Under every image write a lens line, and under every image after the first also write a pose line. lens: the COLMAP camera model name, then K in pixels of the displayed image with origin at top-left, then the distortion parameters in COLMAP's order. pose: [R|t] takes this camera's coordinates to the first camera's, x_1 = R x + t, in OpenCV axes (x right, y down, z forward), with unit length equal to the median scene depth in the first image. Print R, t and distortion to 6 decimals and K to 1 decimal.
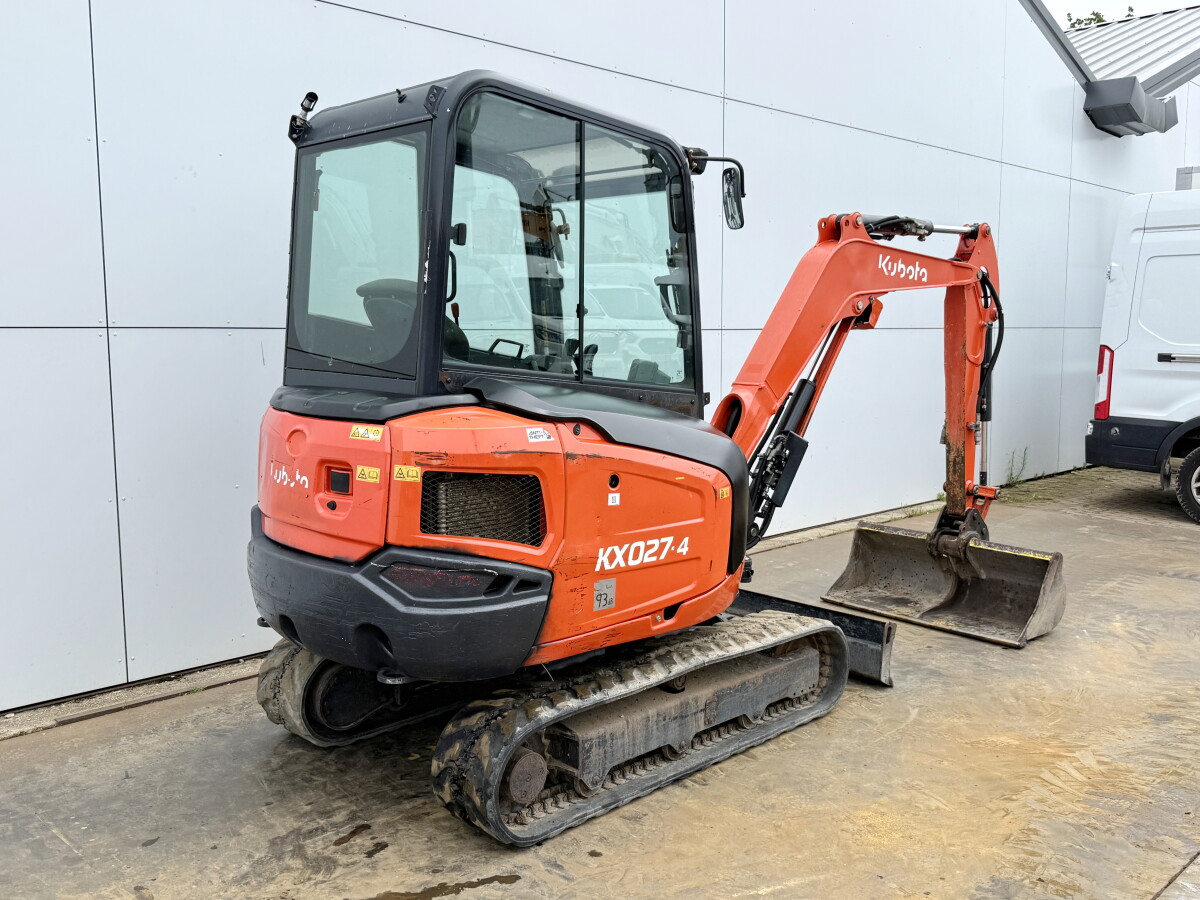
lens RADIAL K [[1091.0, 0, 607.3], [0, 1091.0, 454.2], [0, 0, 1]] dist [0.172505, -0.404375]
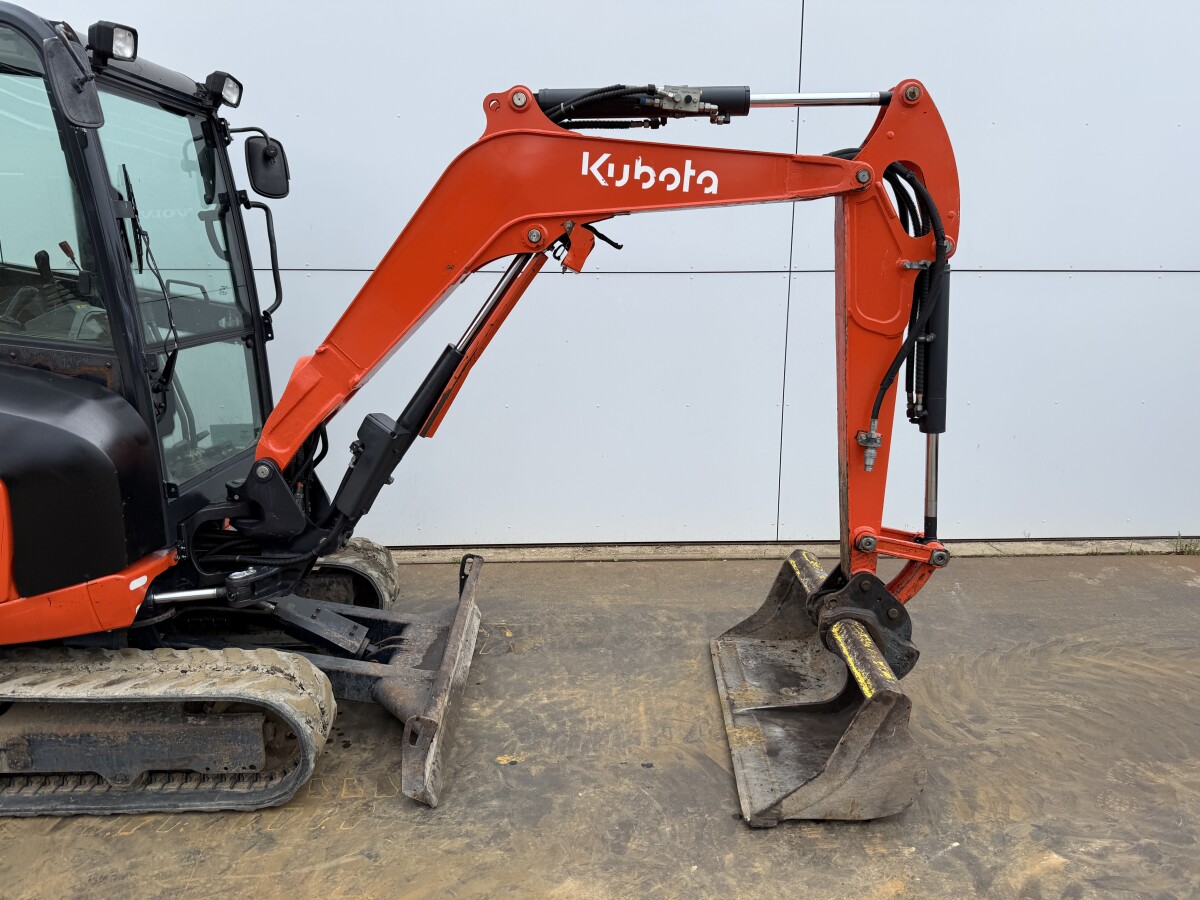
lens RADIAL K [[841.4, 0, 602.1], [0, 841.4, 454.9], [0, 0, 1]] dist [0.067662, -0.096719]
pose [[0.732457, 0.145956, -0.664984, 0.772050], [-0.078821, 0.988361, 0.130114, -0.094786], [0.676235, -0.042888, 0.735436, 0.827127]]
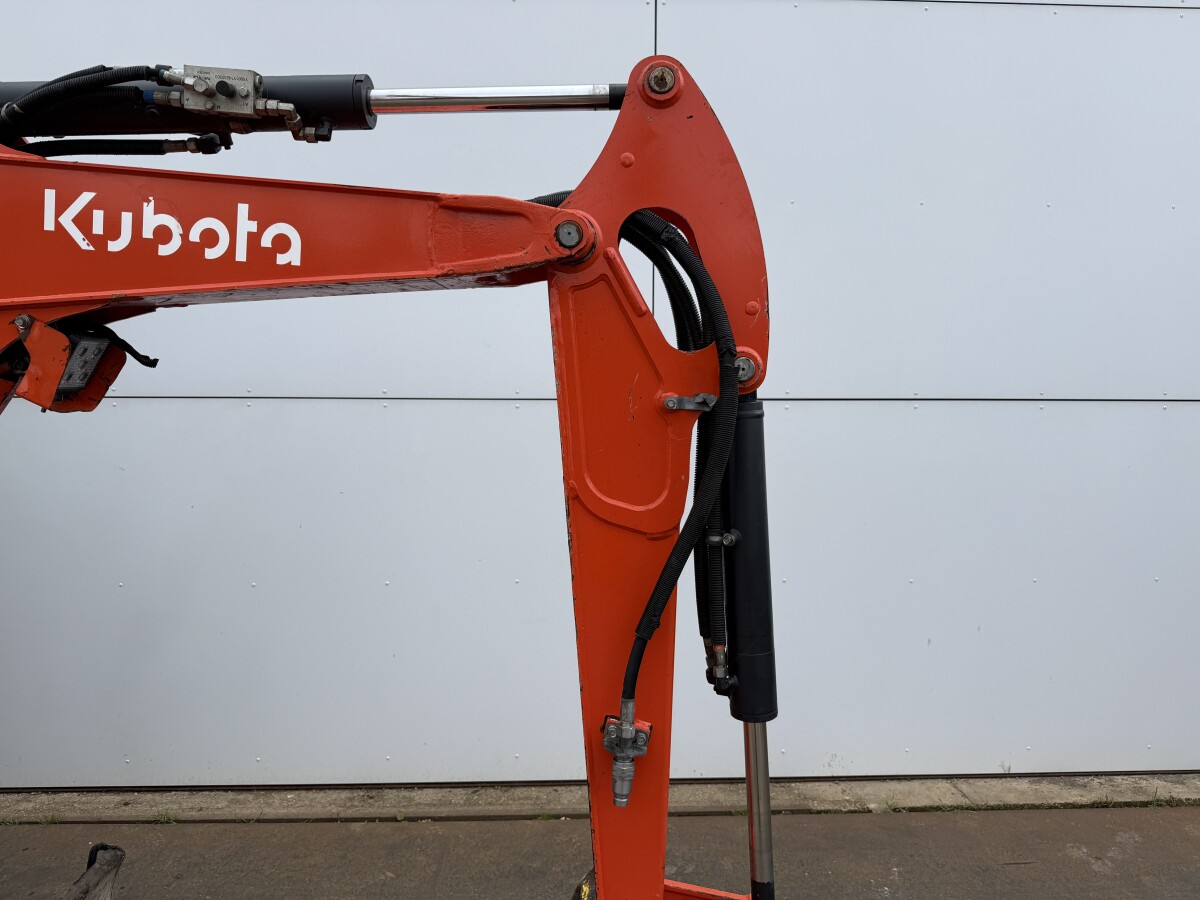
lens RADIAL K [[853.2, 0, 603.8], [0, 853.2, 453.4], [0, 0, 1]] dist [-0.002647, -0.000842]
pose [[0.726247, 0.054593, -0.685263, 0.702132], [-0.082959, 0.996516, -0.008531, -0.145955], [0.682410, 0.063044, 0.728246, 1.198598]]
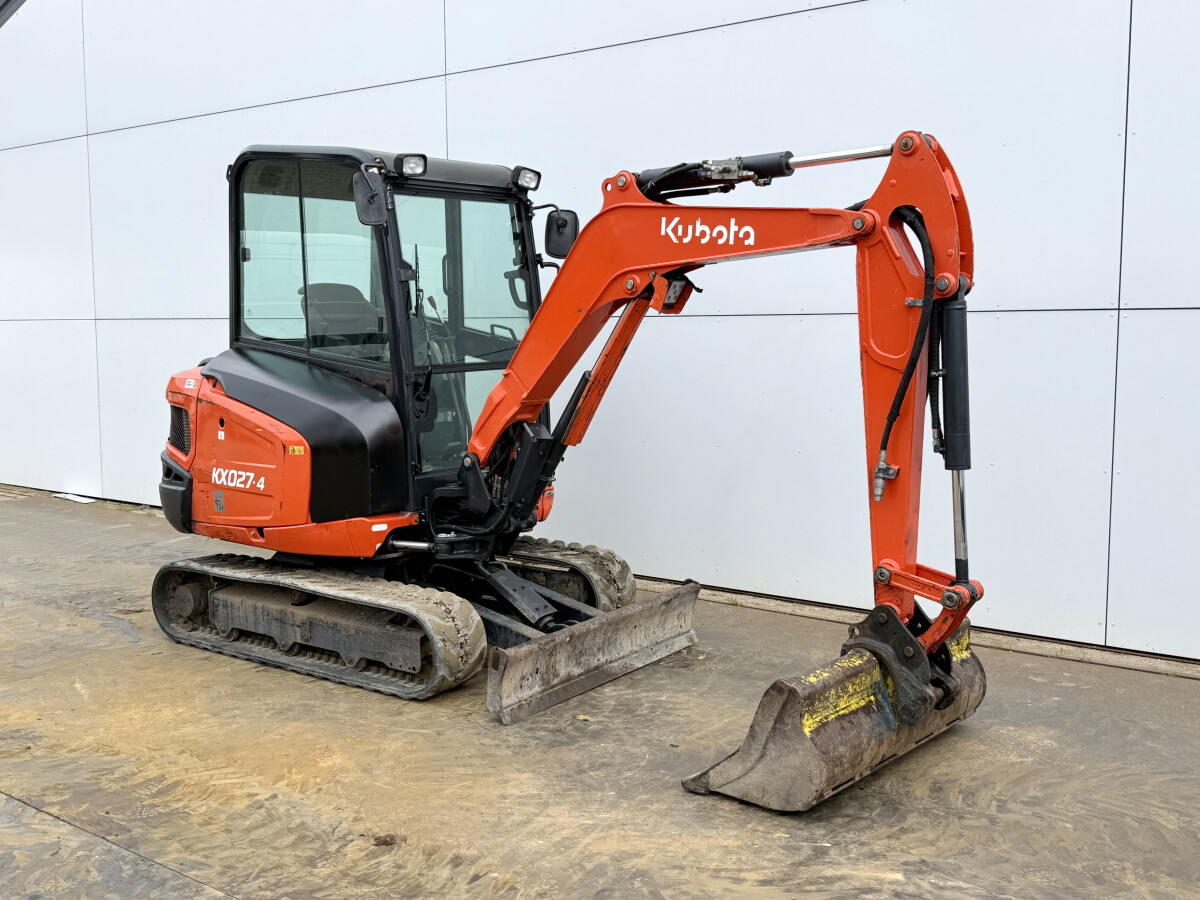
lens RADIAL K [[1196.1, 0, 600.0], [0, 1196.1, 450.0], [0, 0, 1]] dist [0.217916, -0.562103]
pose [[0.130798, 0.103531, -0.985988, 1.406392], [-0.106818, 0.990215, 0.089805, -0.115740], [0.985638, 0.093575, 0.140577, 1.094882]]
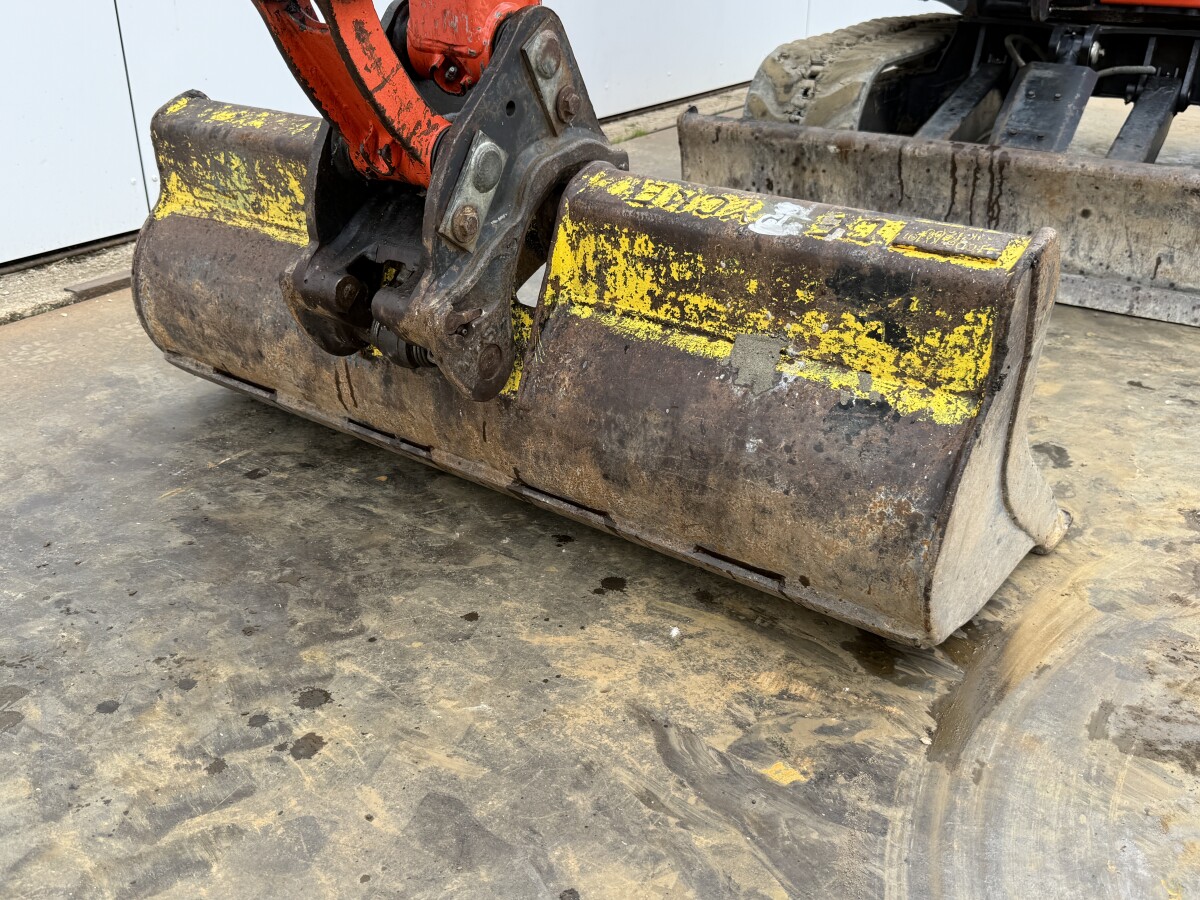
lens RADIAL K [[1125.7, 0, 600.0], [0, 1125.7, 450.0], [0, 0, 1]] dist [0.098634, -0.256436]
pose [[-0.973683, 0.061855, -0.219354, 0.510951], [-0.062774, 0.852451, 0.519024, 0.016166], [0.219092, 0.519134, -0.826134, 1.780795]]
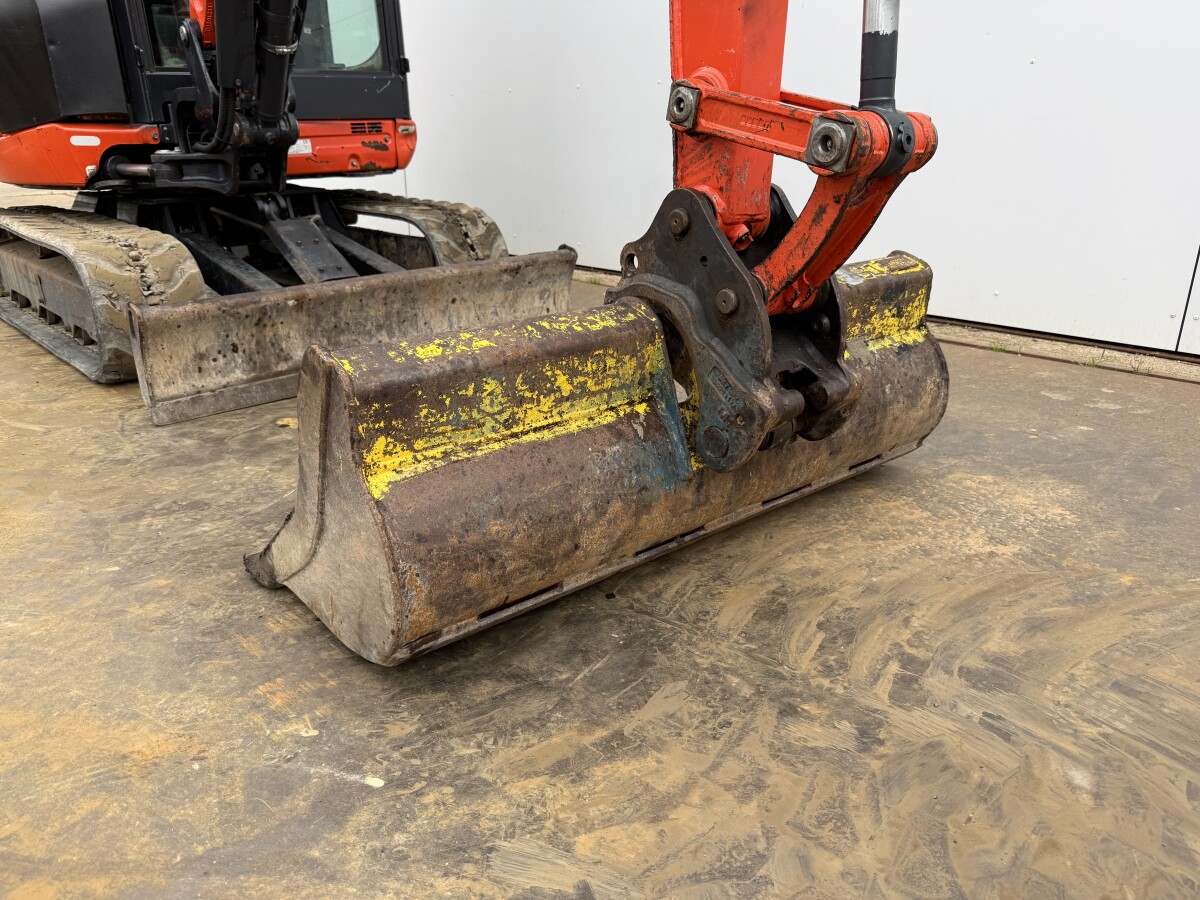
lens RADIAL K [[841.3, 0, 600.0], [0, 841.3, 450.0], [0, 0, 1]] dist [0.063412, -0.102518]
pose [[-0.032399, 0.348332, -0.936811, 0.778849], [-0.109495, 0.930425, 0.349744, 0.057008], [0.993459, 0.113908, 0.007996, 1.449071]]
